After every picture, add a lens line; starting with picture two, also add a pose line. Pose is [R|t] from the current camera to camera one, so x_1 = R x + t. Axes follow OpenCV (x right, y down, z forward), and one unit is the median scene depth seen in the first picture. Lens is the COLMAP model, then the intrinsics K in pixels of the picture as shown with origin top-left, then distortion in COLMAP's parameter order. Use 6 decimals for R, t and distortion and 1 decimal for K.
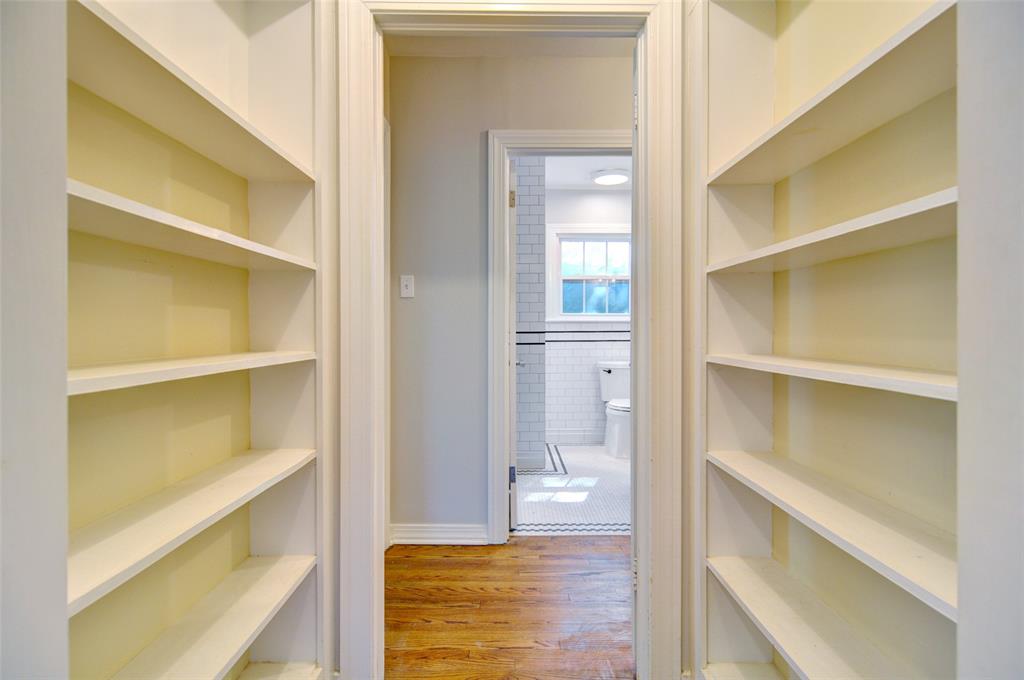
lens RADIAL K [[539.8, 0, 512.0], [0, 539.8, 340.0], [0, 0, 1]] dist [0.007918, -0.002500]
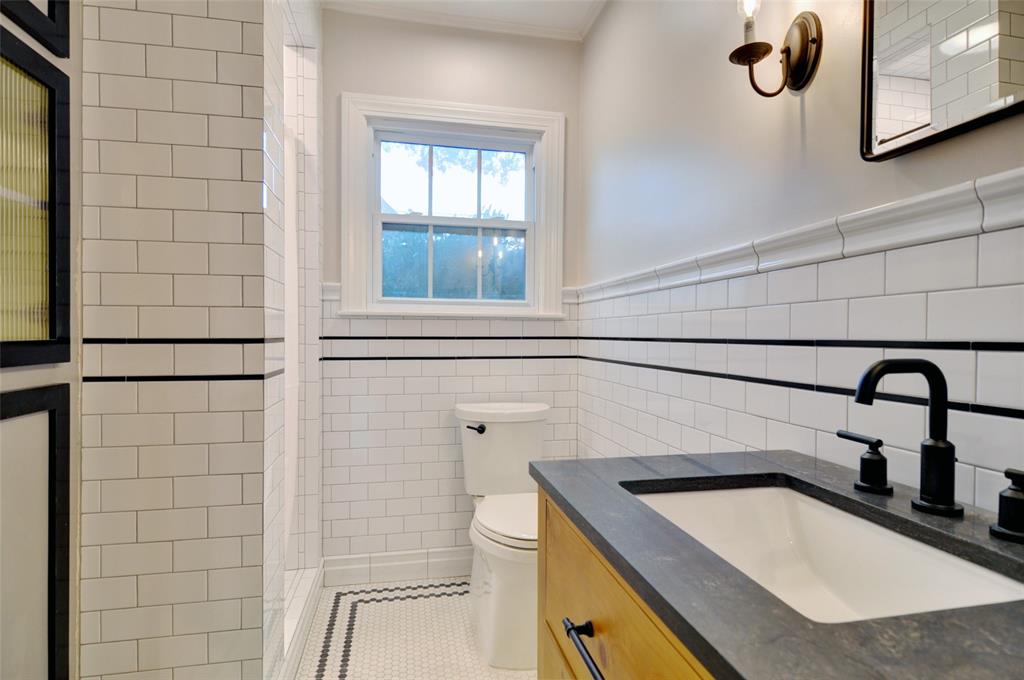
lens RADIAL K [[539.8, 0, 512.0], [0, 539.8, 340.0], [0, 0, 1]] dist [0.007918, -0.002500]
pose [[0.981374, 0.005191, 0.192038, 0.115554], [-0.003813, 0.999964, -0.007545, -0.010290], [-0.192070, 0.006672, 0.981359, 0.541101]]
